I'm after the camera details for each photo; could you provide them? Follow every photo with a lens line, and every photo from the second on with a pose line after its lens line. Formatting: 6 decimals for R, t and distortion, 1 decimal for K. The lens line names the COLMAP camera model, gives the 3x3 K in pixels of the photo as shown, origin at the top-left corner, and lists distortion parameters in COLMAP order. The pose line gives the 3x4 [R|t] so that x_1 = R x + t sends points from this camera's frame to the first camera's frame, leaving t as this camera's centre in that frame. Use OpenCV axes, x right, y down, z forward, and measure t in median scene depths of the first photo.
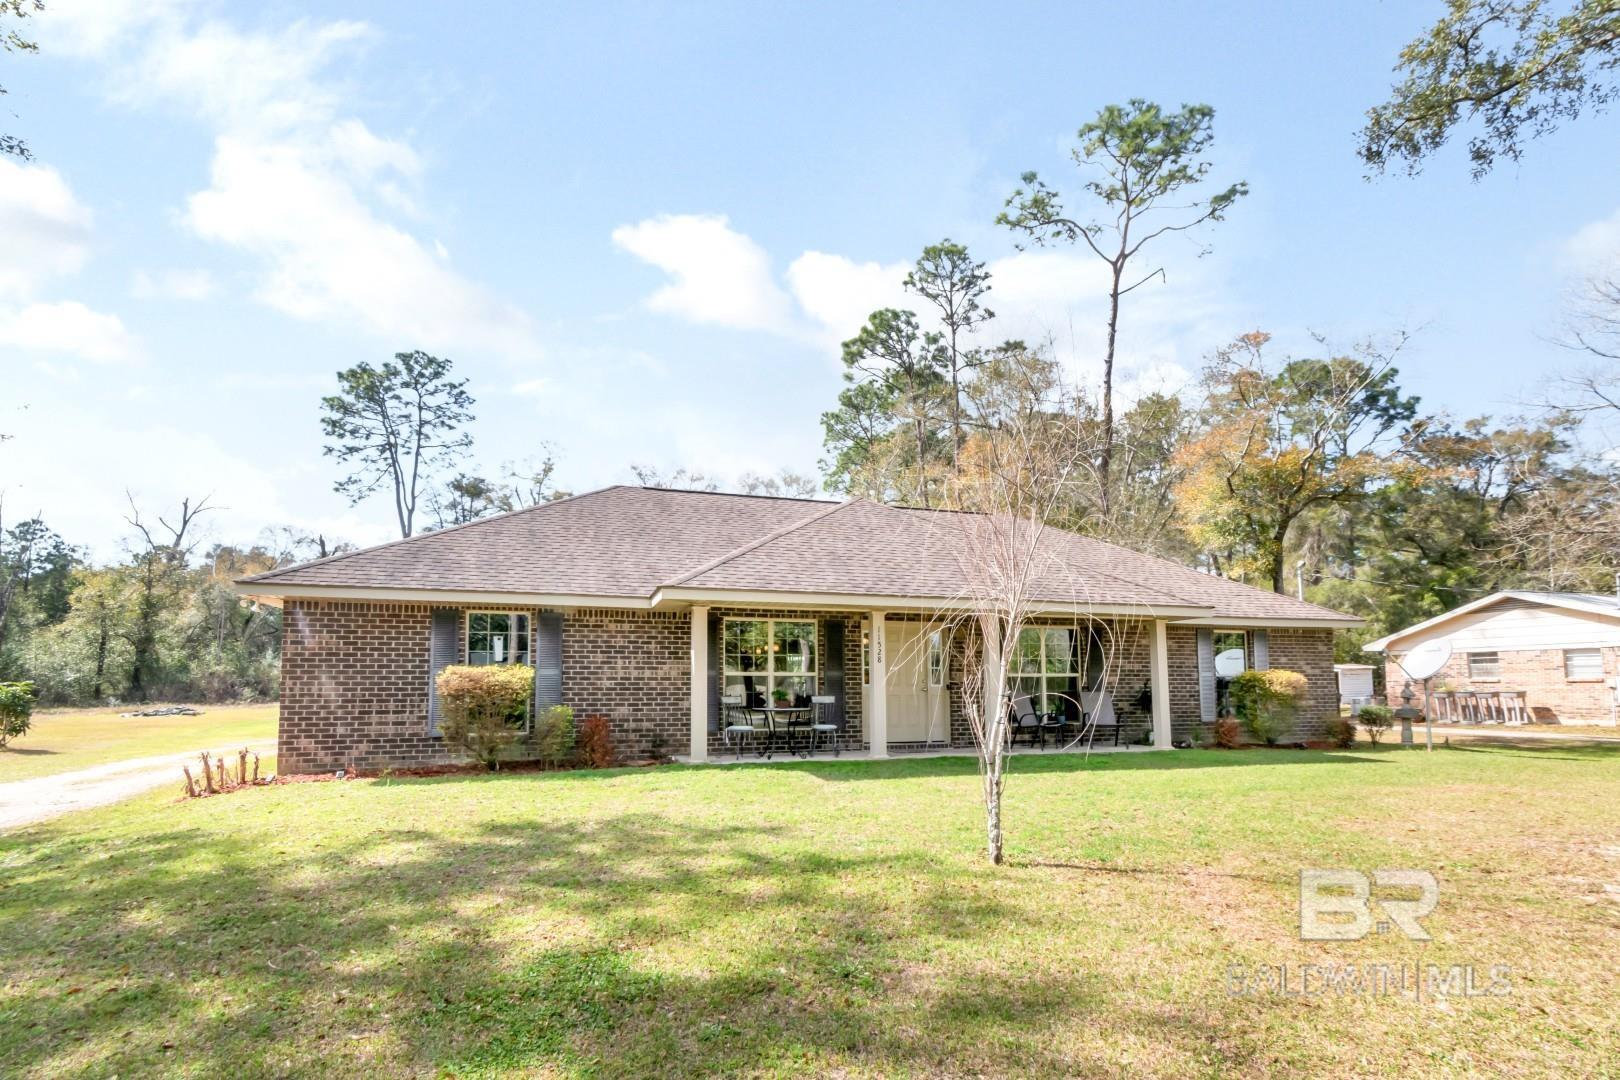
lens RADIAL K [[776.7, 0, 834.1], [0, 776.7, 618.1], [0, 0, 1]] dist [0.004661, 0.001384]
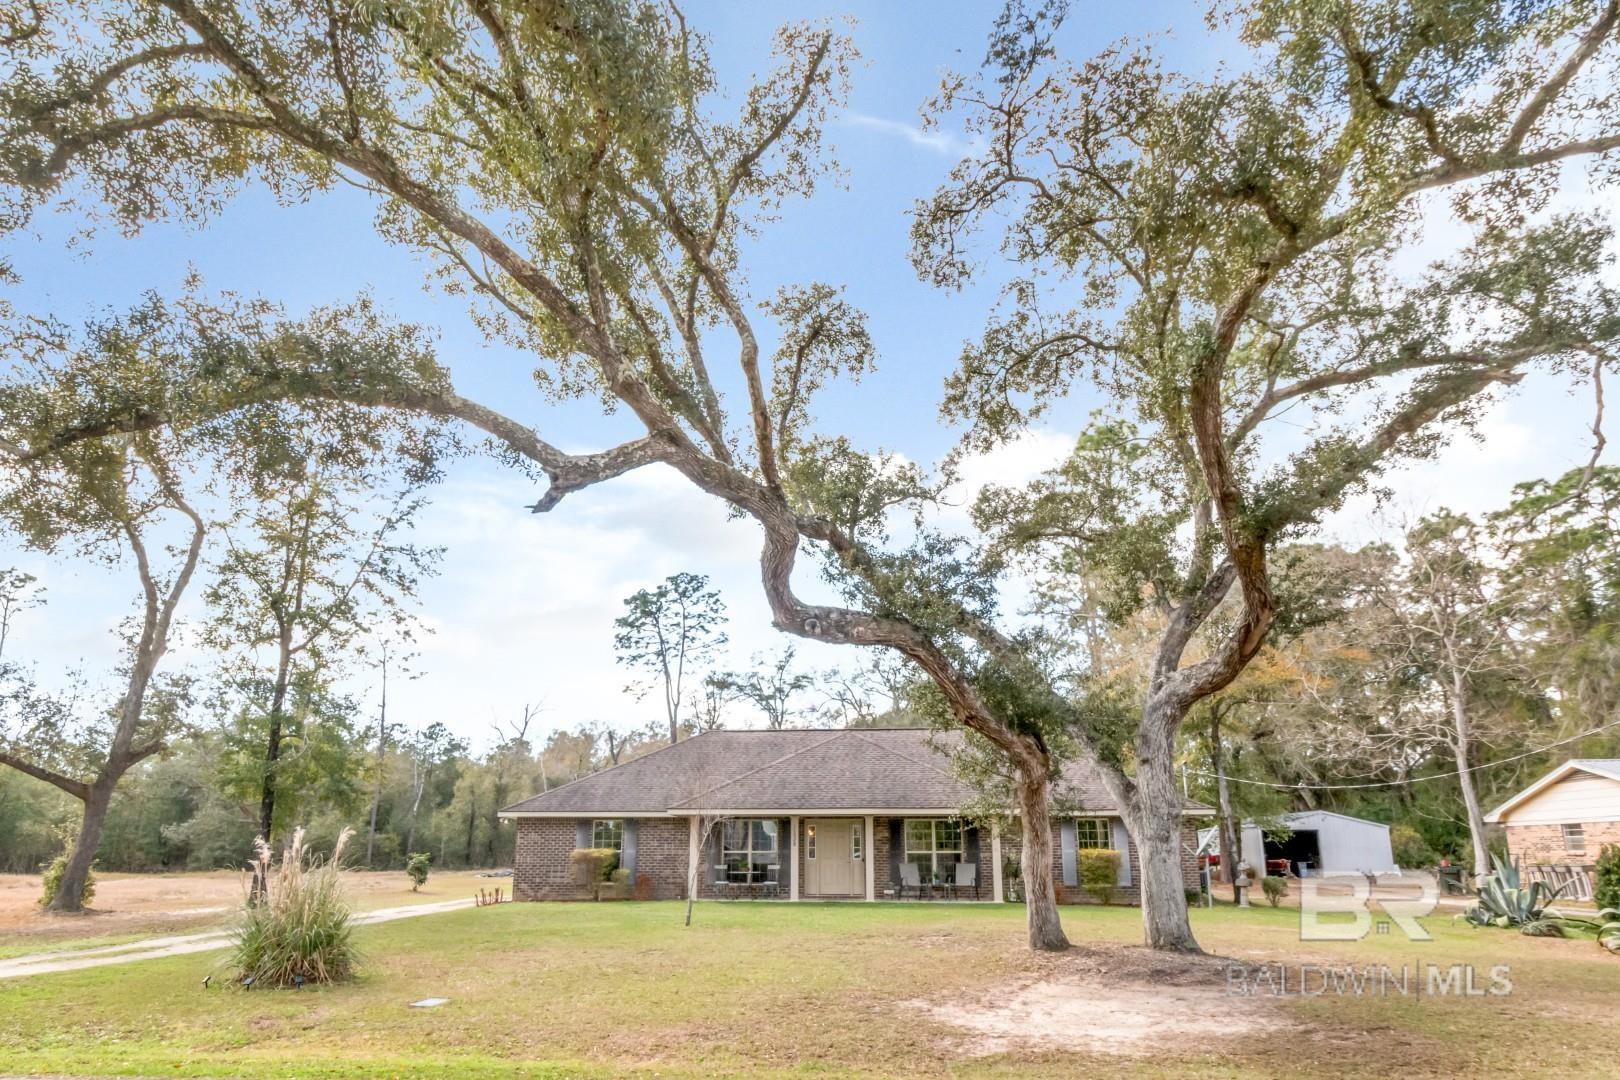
lens RADIAL K [[863.1, 0, 827.2], [0, 863.1, 649.6], [0, 0, 1]] dist [0.001005, 0.000446]
pose [[0.929825, -0.083154, -0.358485, 0.156273], [0.030303, 0.988129, -0.150608, -0.015401], [0.366753, 0.129176, 0.921306, -0.150387]]
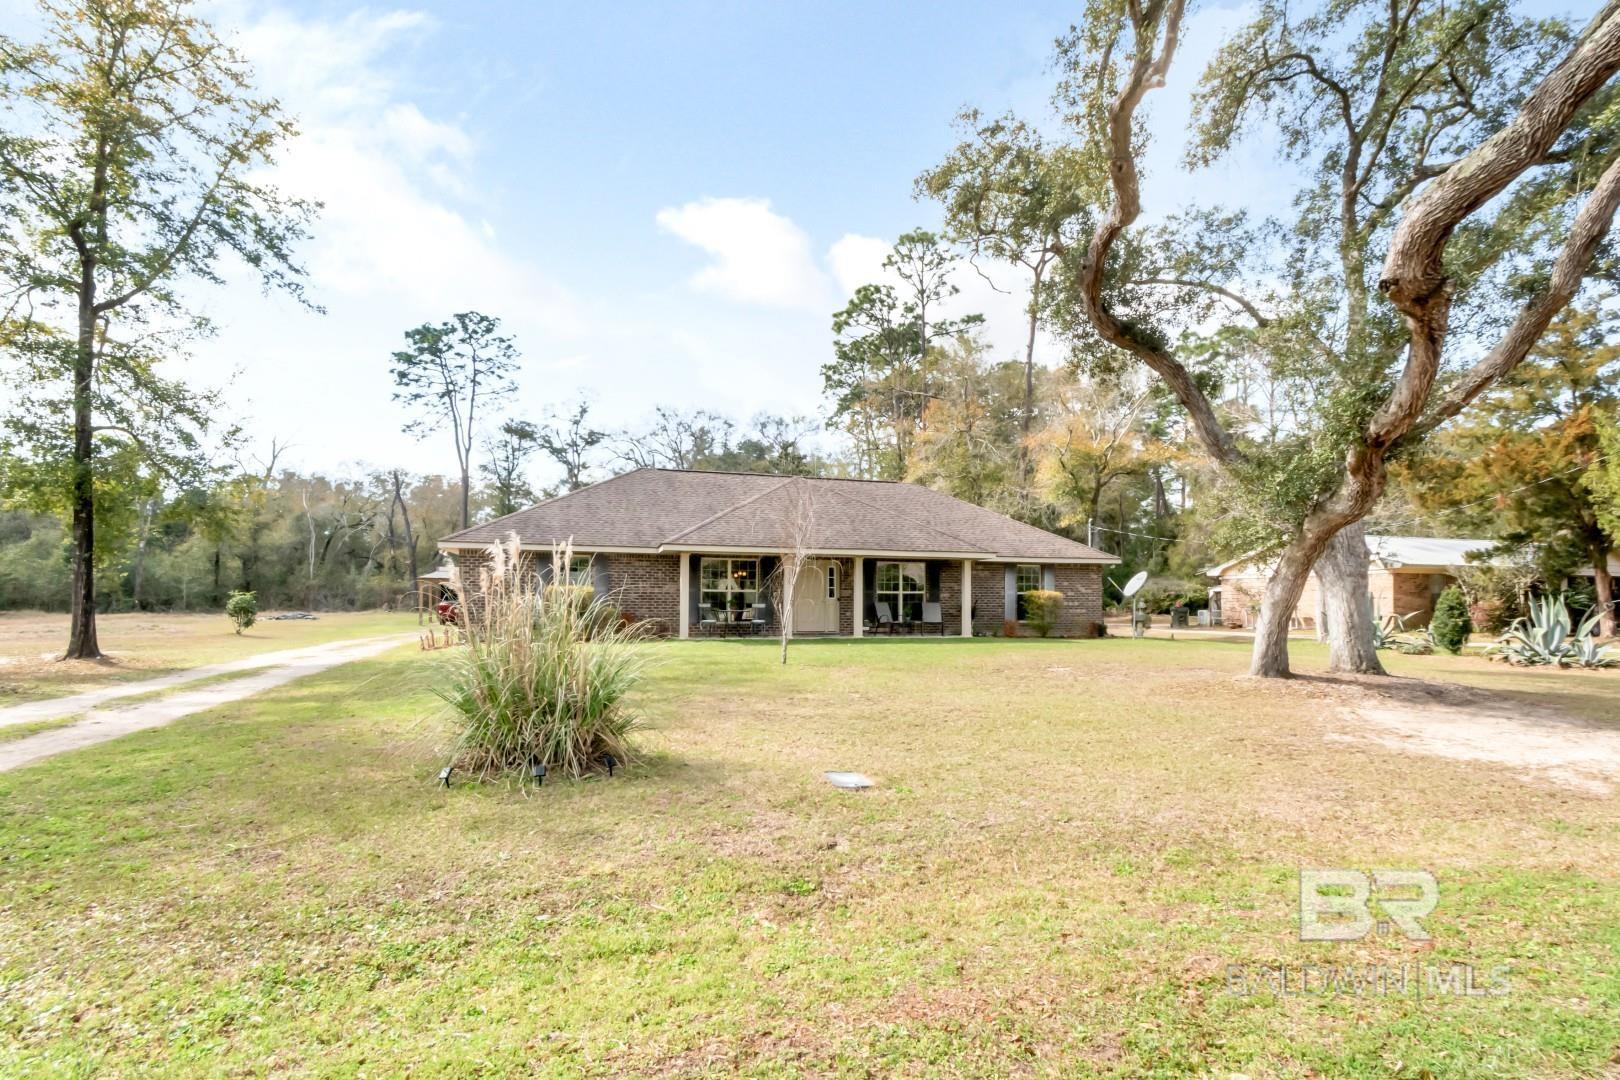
lens RADIAL K [[730.5, 0, 856.9], [0, 730.5, 564.7], [0, 0, 1]] dist [-0.000506, 0.000429]
pose [[0.999940, 0.006203, 0.009031, 0.035735], [-0.006537, 0.999278, 0.037413, -0.009250], [-0.008792, -0.037470, 0.999259, -0.117984]]
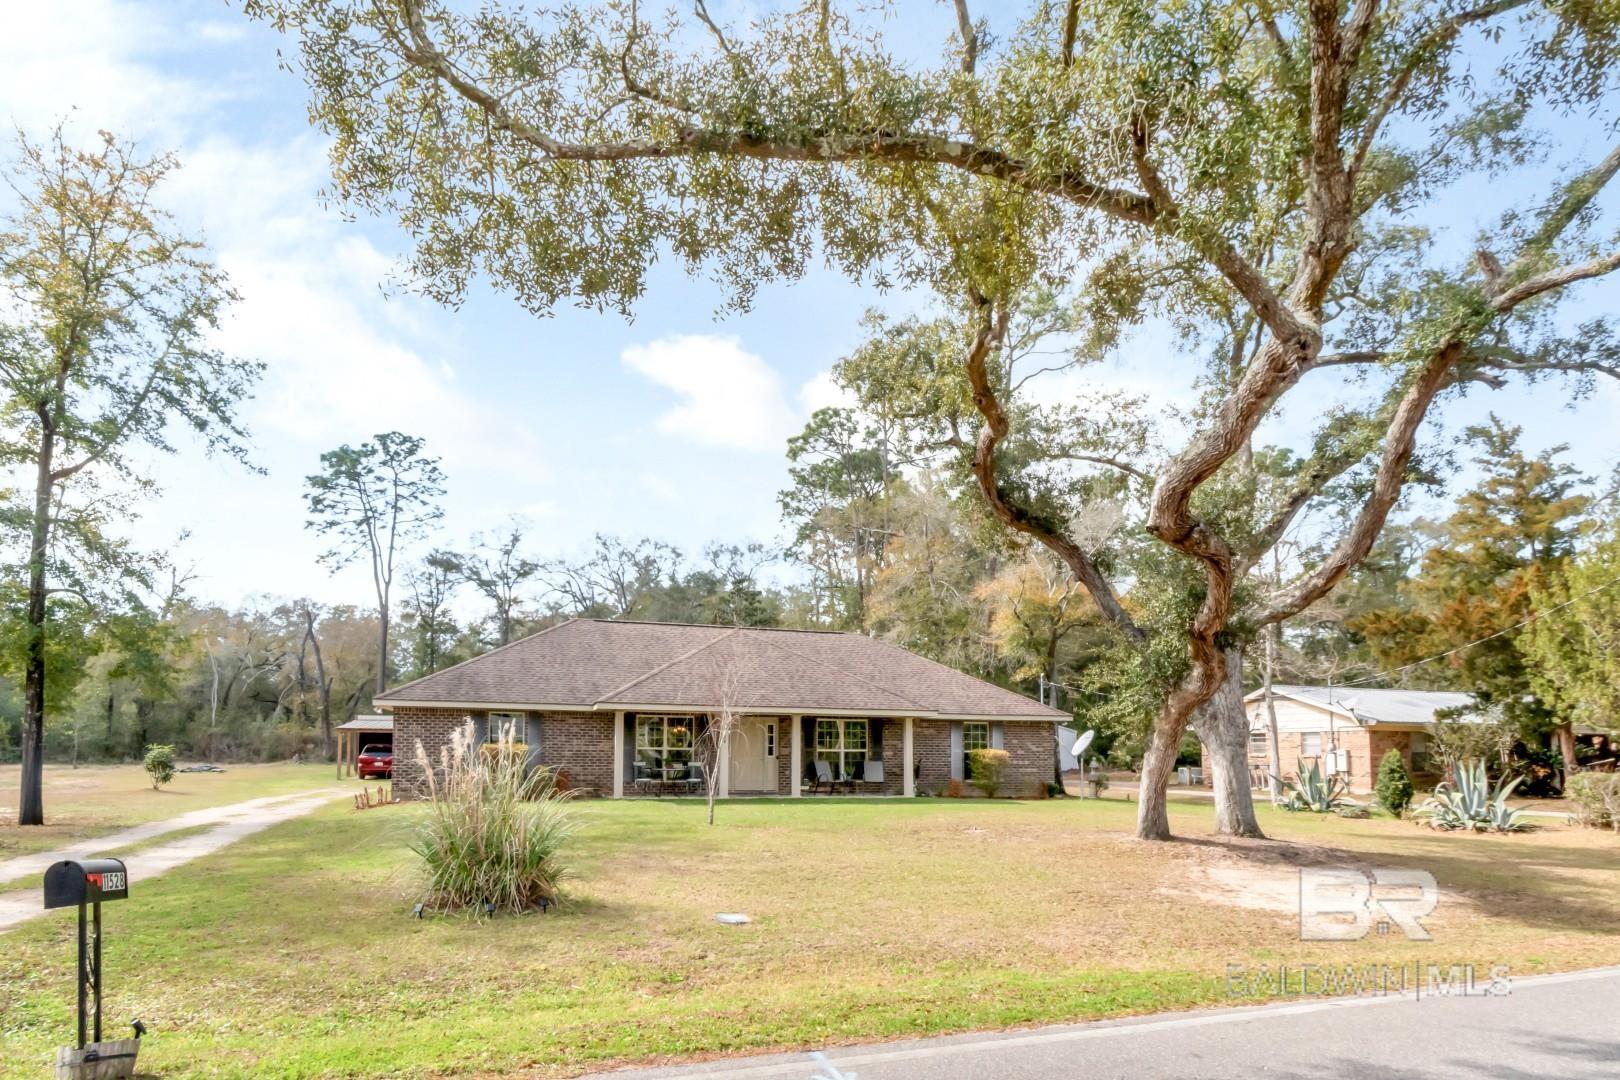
lens RADIAL K [[853.6, 0, 808.0], [0, 853.6, 691.7], [0, 0, 1]] dist [0.001542, -0.001461]
pose [[0.999839, 0.007599, -0.016271, 0.049812], [-0.007285, 0.999788, 0.019242, -0.017388], [0.016414, -0.019120, 0.999682, -0.162025]]
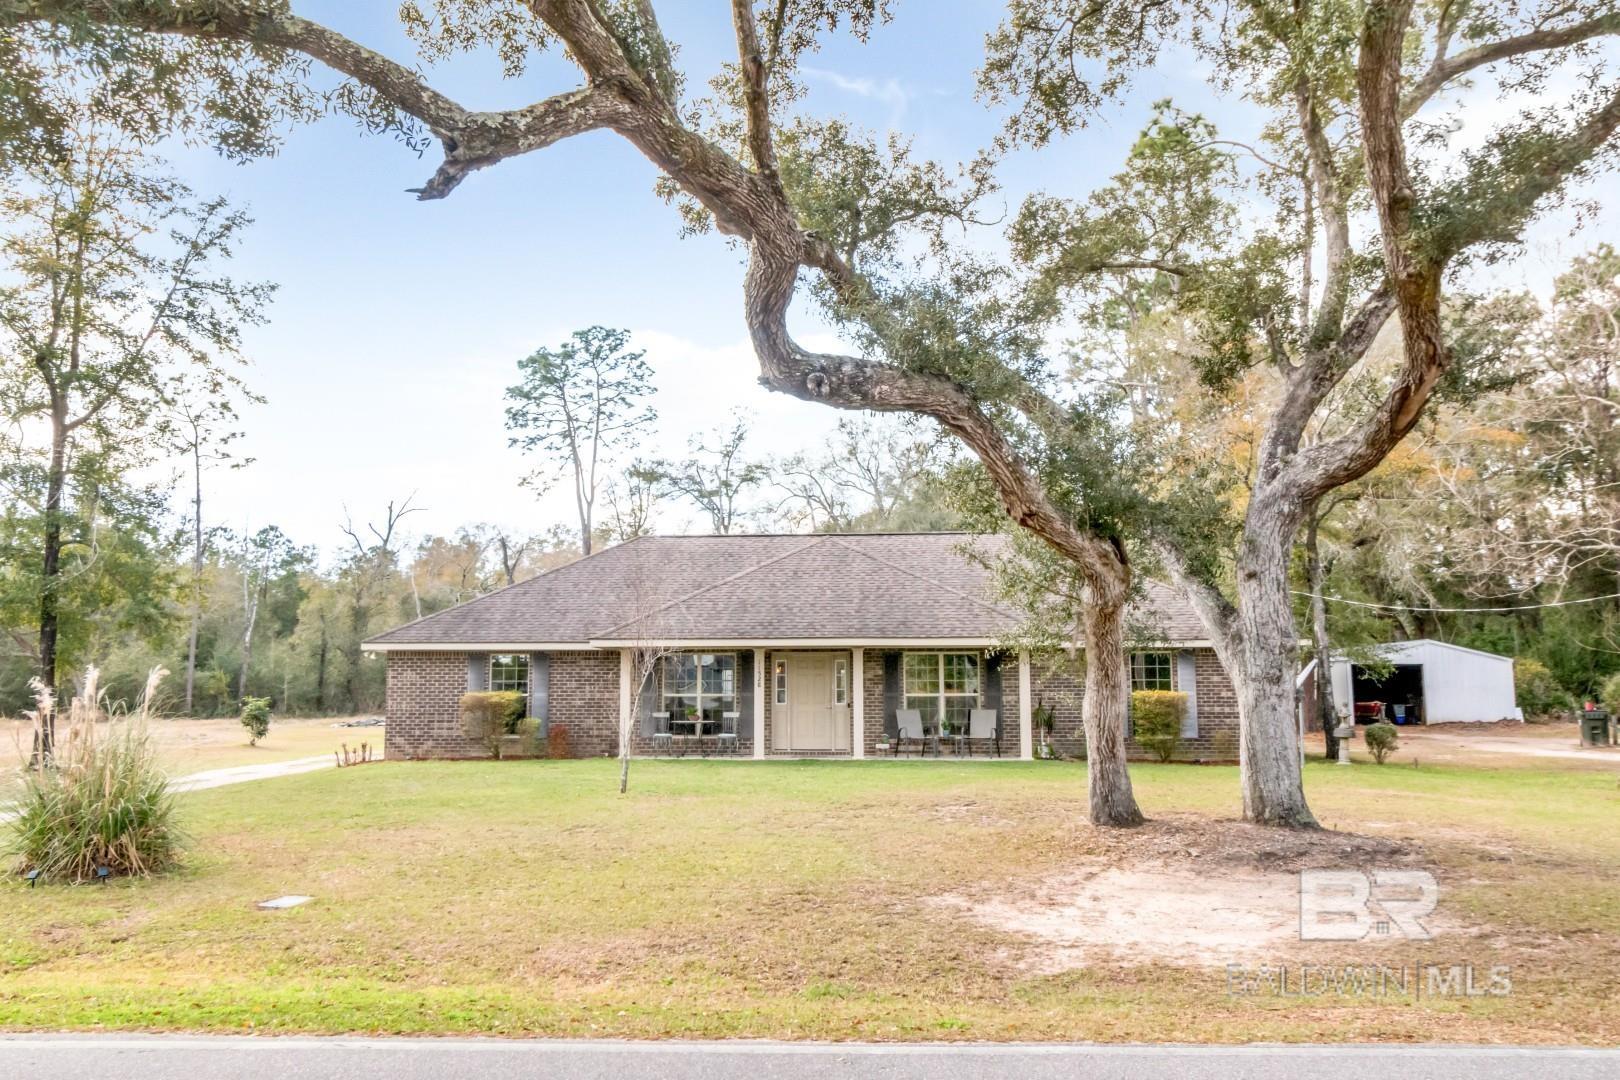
lens RADIAL K [[1129.0, 0, 810.0], [0, 1129.0, 540.0], [0, 0, 1]] dist [0.000869, -0.002201]
pose [[0.937923, -0.047536, -0.343572, 0.147477], [0.030594, 0.998041, -0.054568, -0.015554], [0.345493, 0.040669, 0.937540, -0.143216]]
